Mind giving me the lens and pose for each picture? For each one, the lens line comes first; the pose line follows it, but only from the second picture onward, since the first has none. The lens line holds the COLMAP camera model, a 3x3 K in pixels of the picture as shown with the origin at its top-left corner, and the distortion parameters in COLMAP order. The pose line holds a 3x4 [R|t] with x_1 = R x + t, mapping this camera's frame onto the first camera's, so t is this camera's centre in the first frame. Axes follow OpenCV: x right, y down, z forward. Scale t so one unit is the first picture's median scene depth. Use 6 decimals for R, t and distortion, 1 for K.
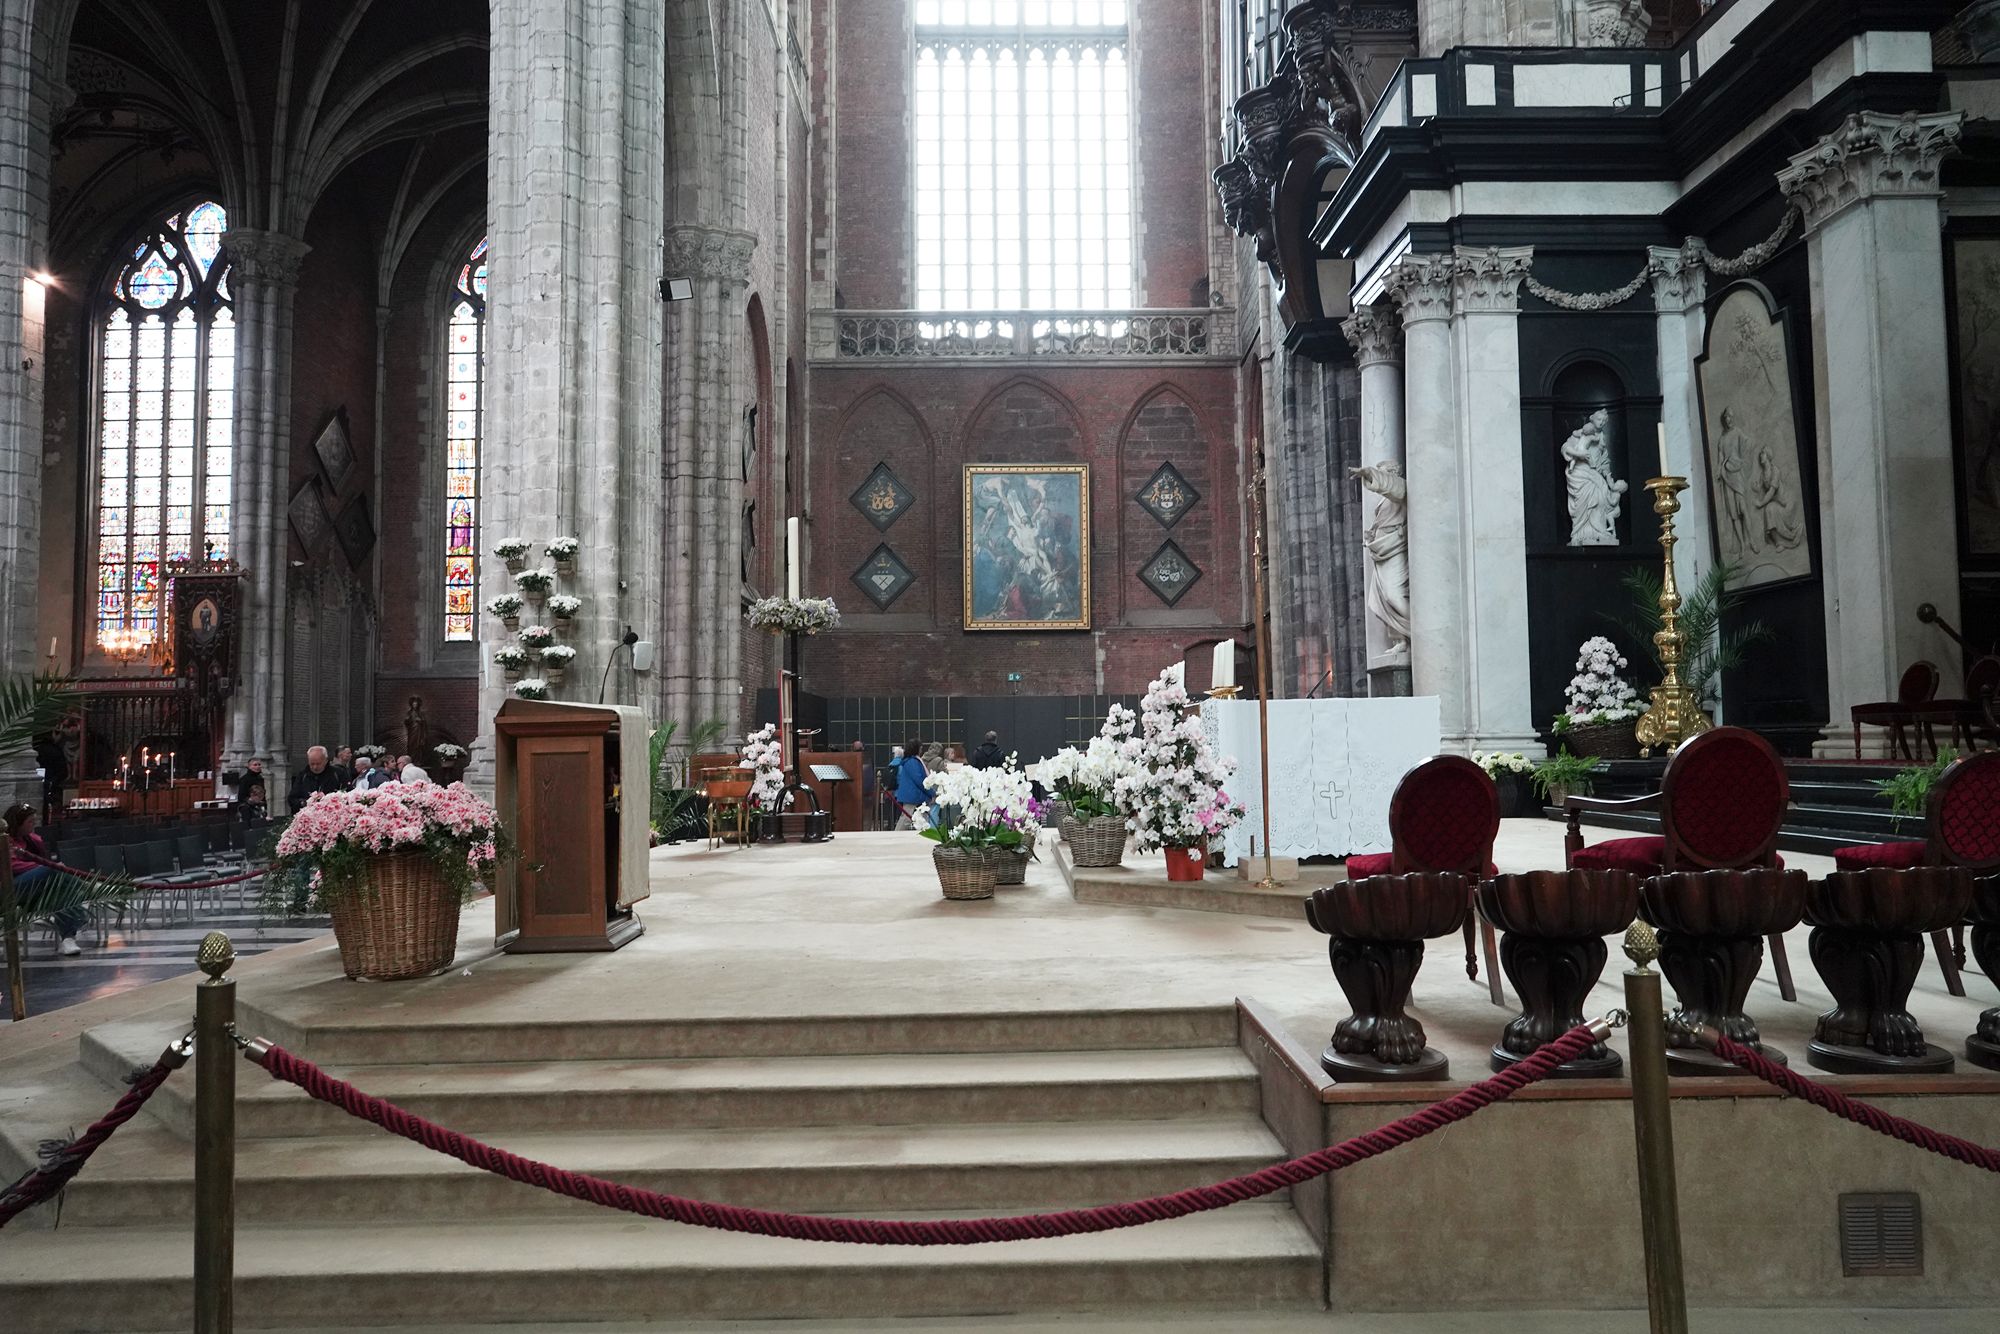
lens RADIAL K [[1315.9, 0, 1032.8], [0, 1315.9, 715.0], [0, 0, 1]] dist [-0.026012, 0.025073]
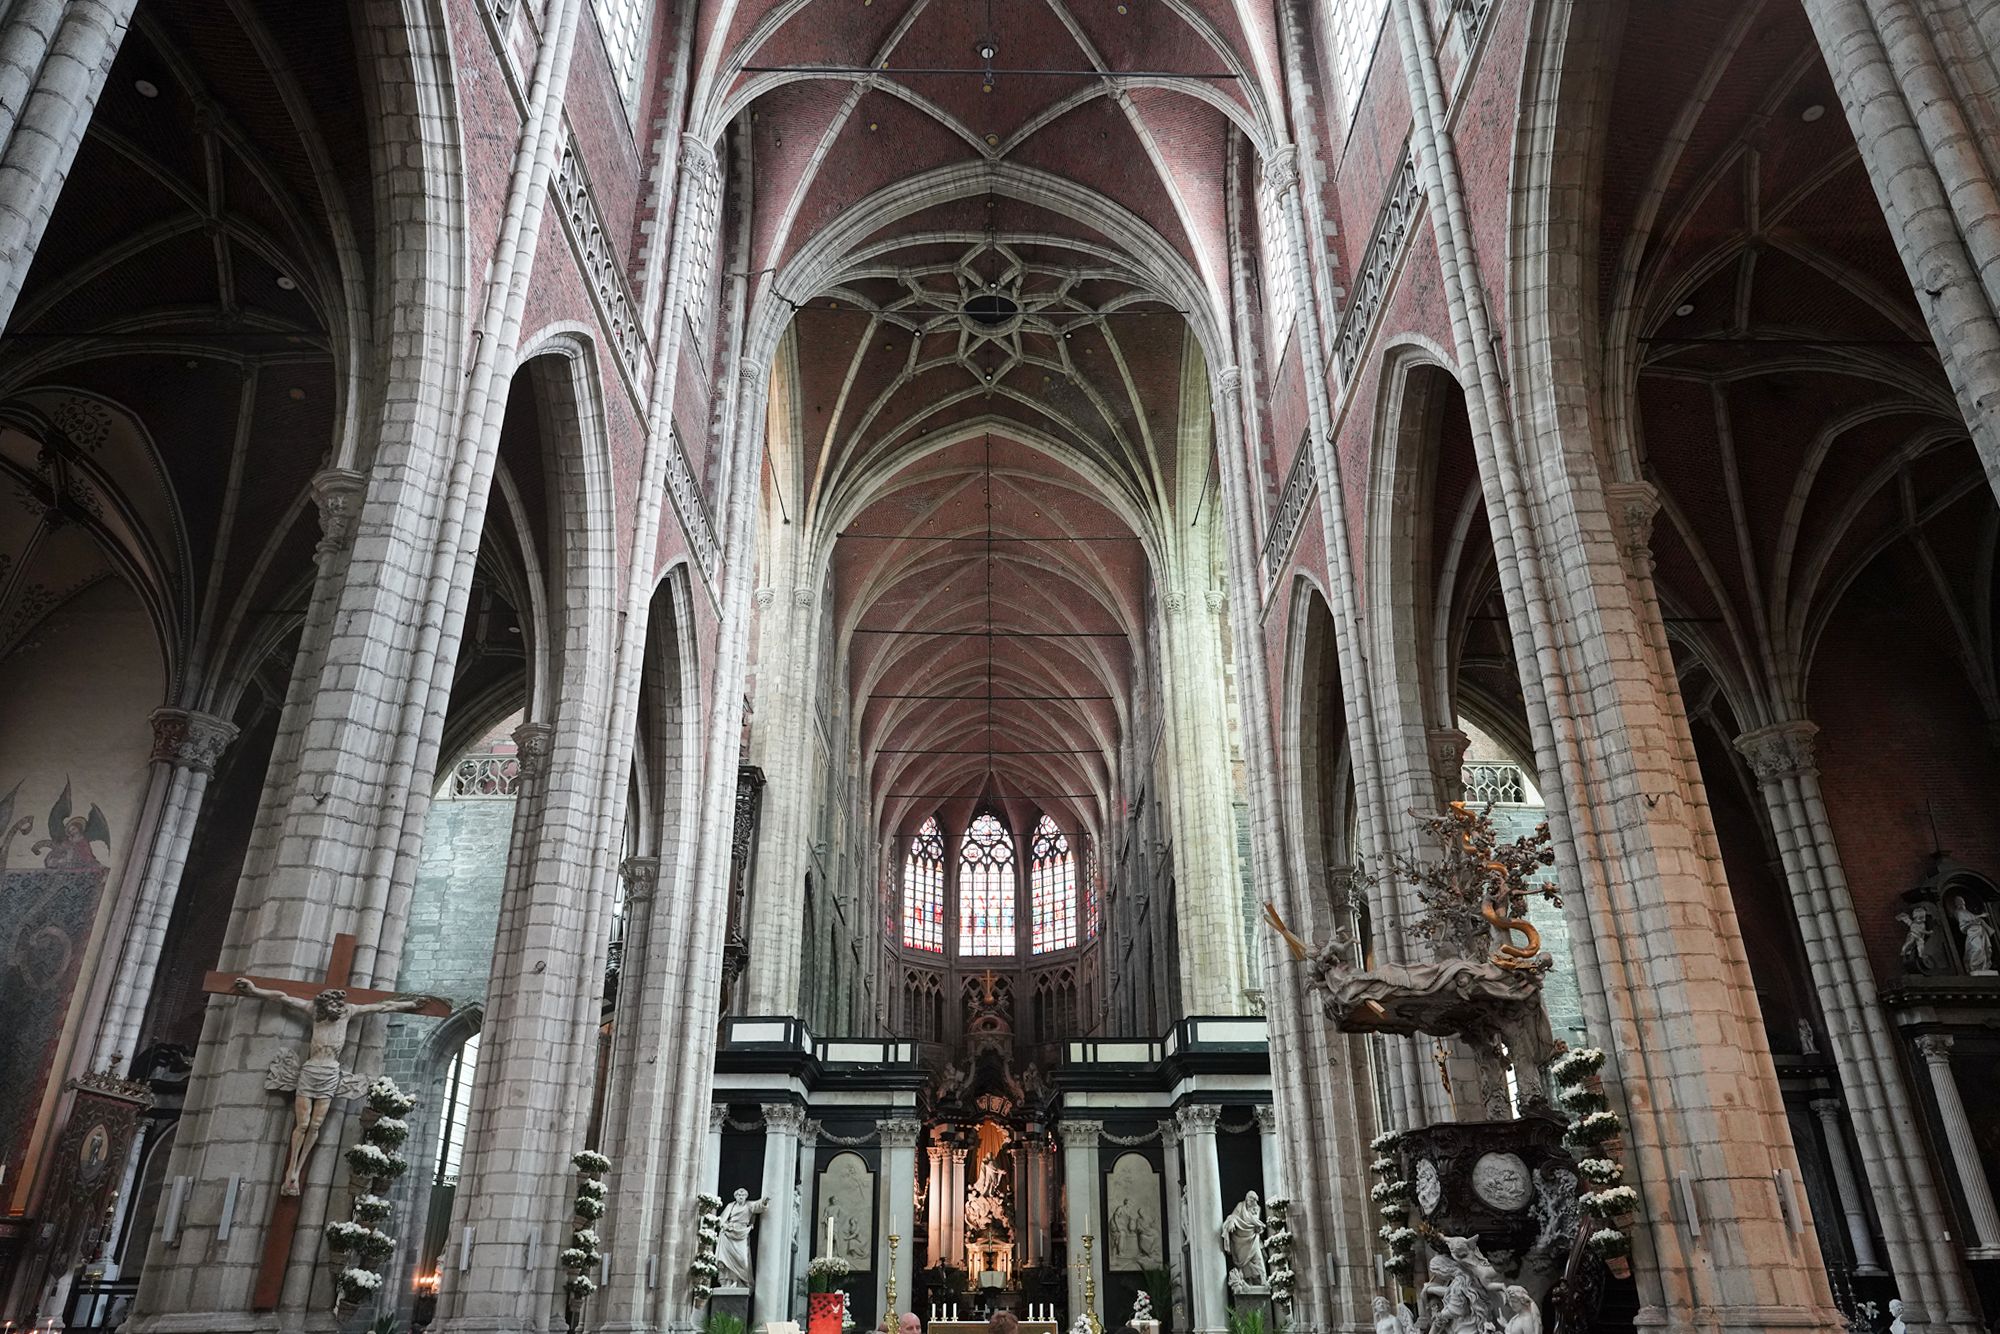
lens RADIAL K [[1315.9, 0, 991.8], [0, 1315.9, 682.5], [0, 0, 1]] dist [-0.026012, 0.025073]
pose [[0.021115, 0.458458, 0.888465, -1.247006], [-0.019974, 0.888679, -0.458094, 0.027005], [-0.999578, -0.008074, 0.027921, 0.337768]]
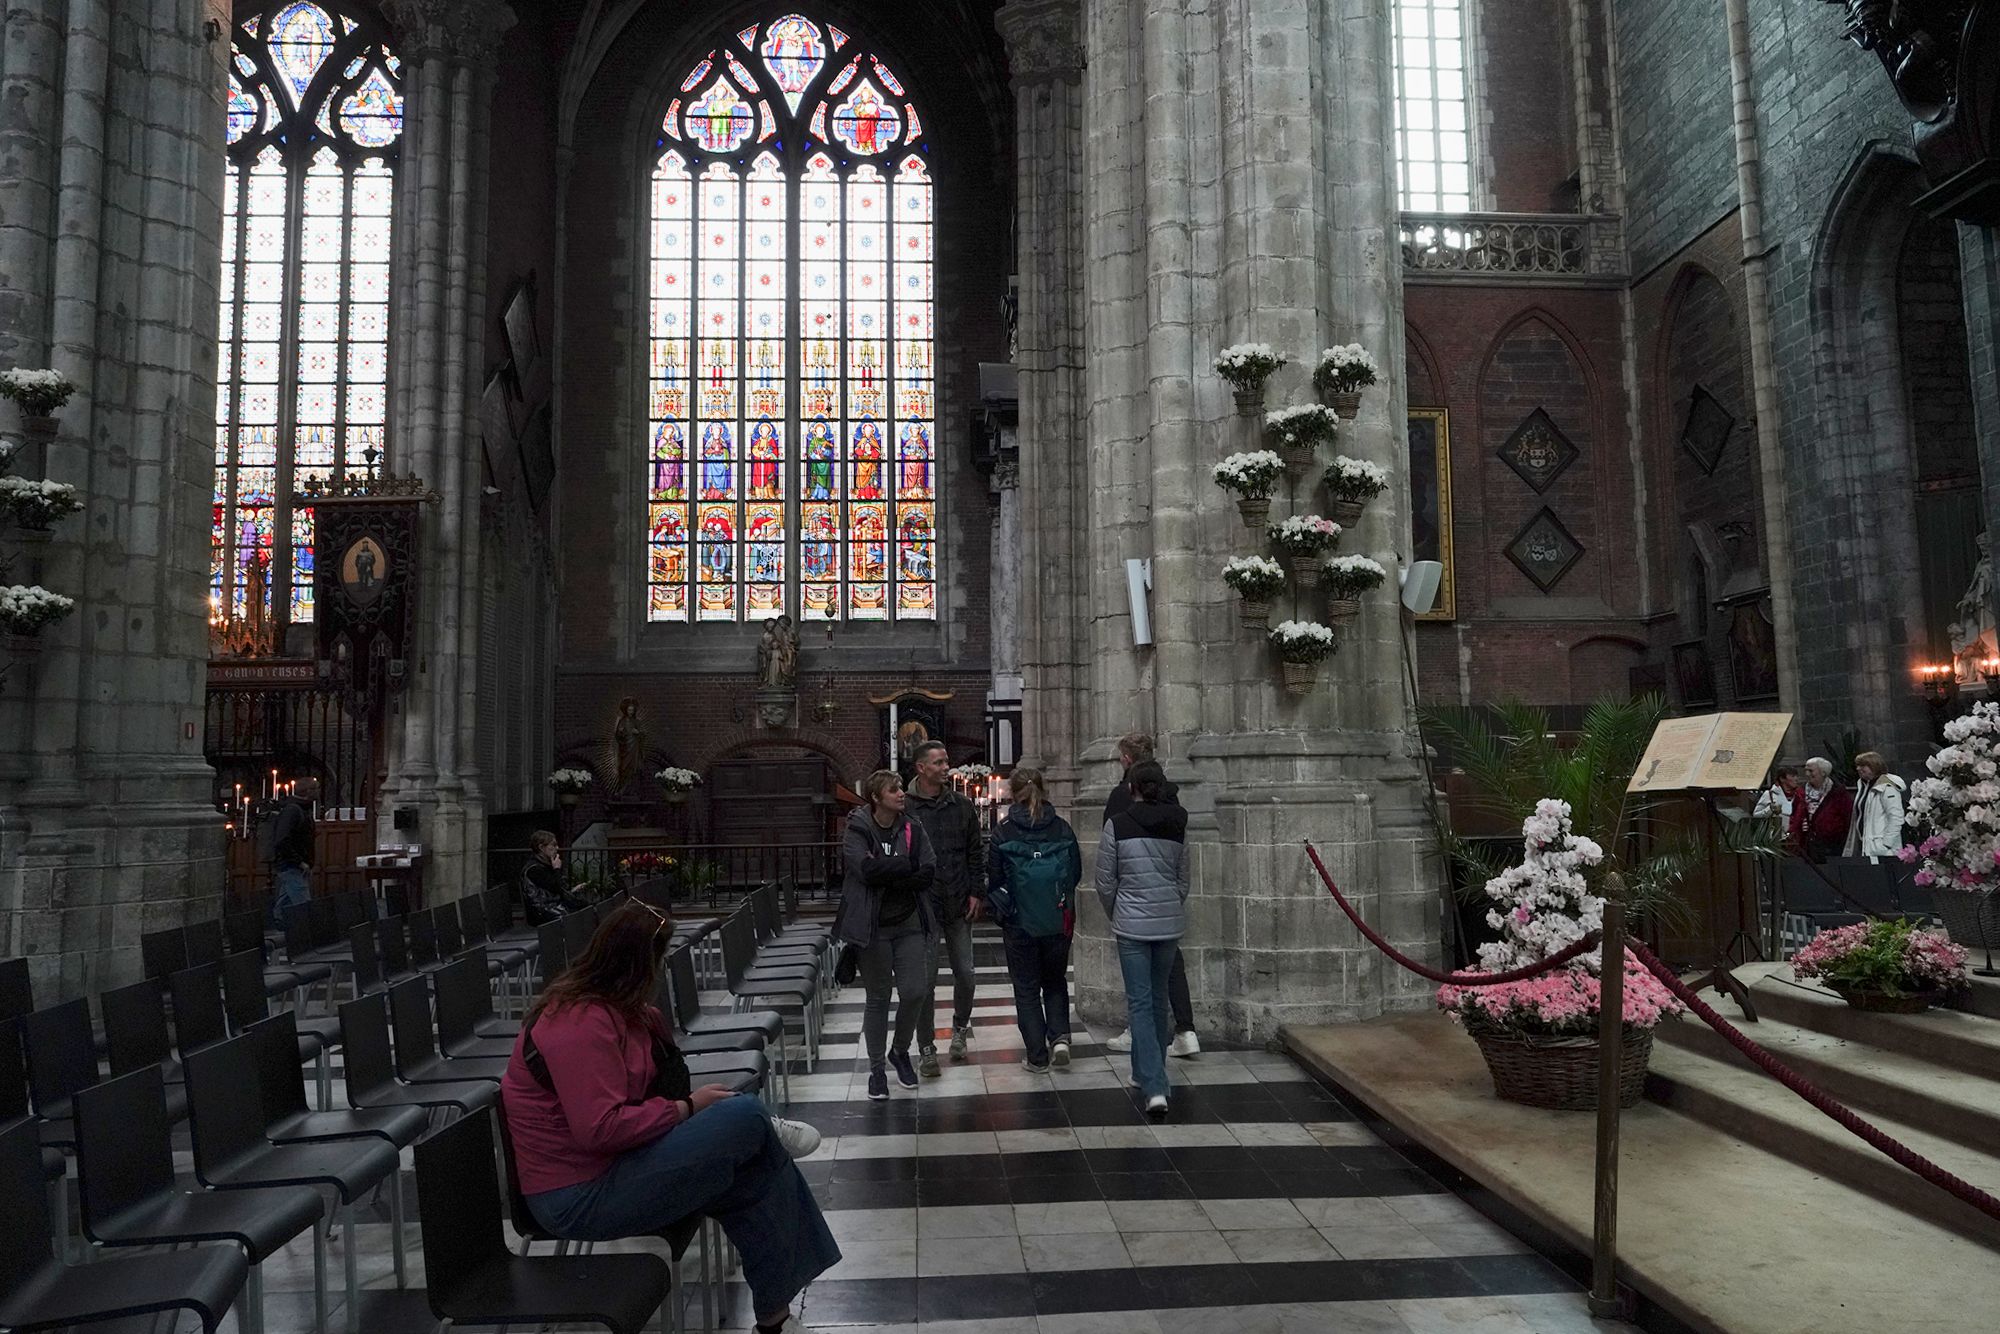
lens RADIAL K [[1315.9, 0, 1008.4], [0, 1315.9, 713.6], [0, 0, 1]] dist [-0.026012, 0.025073]
pose [[0.997995, 0.002424, 0.063242, -0.299928], [-0.000574, 0.999572, -0.029251, 0.013138], [-0.063286, 0.029156, 0.997569, 0.288432]]
